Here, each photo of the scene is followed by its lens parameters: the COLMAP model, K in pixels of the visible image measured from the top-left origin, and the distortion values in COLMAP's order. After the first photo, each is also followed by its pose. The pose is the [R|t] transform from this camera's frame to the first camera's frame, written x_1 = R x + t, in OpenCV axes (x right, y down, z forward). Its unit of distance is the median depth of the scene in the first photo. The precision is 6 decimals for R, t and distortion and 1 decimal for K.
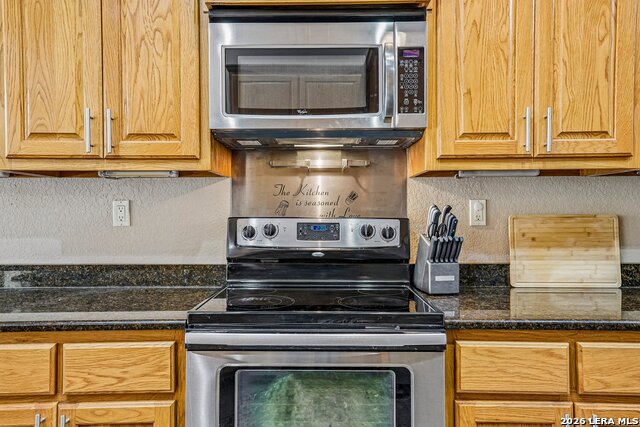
lens RADIAL K [[460.7, 0, 319.9], [0, 460.7, 214.4], [0, 0, 1]] dist [0.009844, 0.004973]
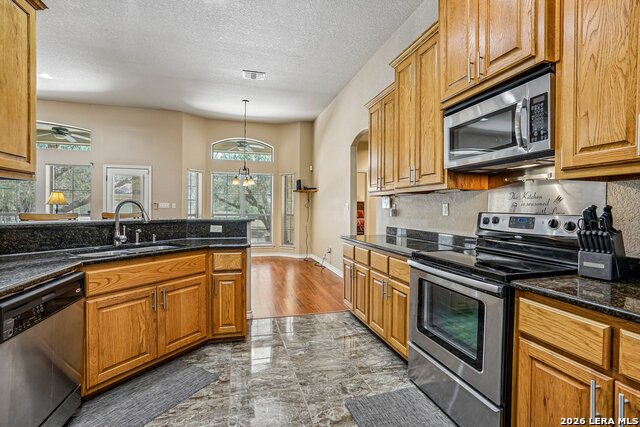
lens RADIAL K [[301.2, 0, 320.6], [0, 301.2, 213.4], [0, 0, 1]] dist [-0.025459, 0.005595]
pose [[0.282119, 0.021170, -0.959146, 0.886407], [-0.008660, 0.999772, 0.019520, -0.008087], [0.959340, 0.002799, 0.282238, 0.091868]]
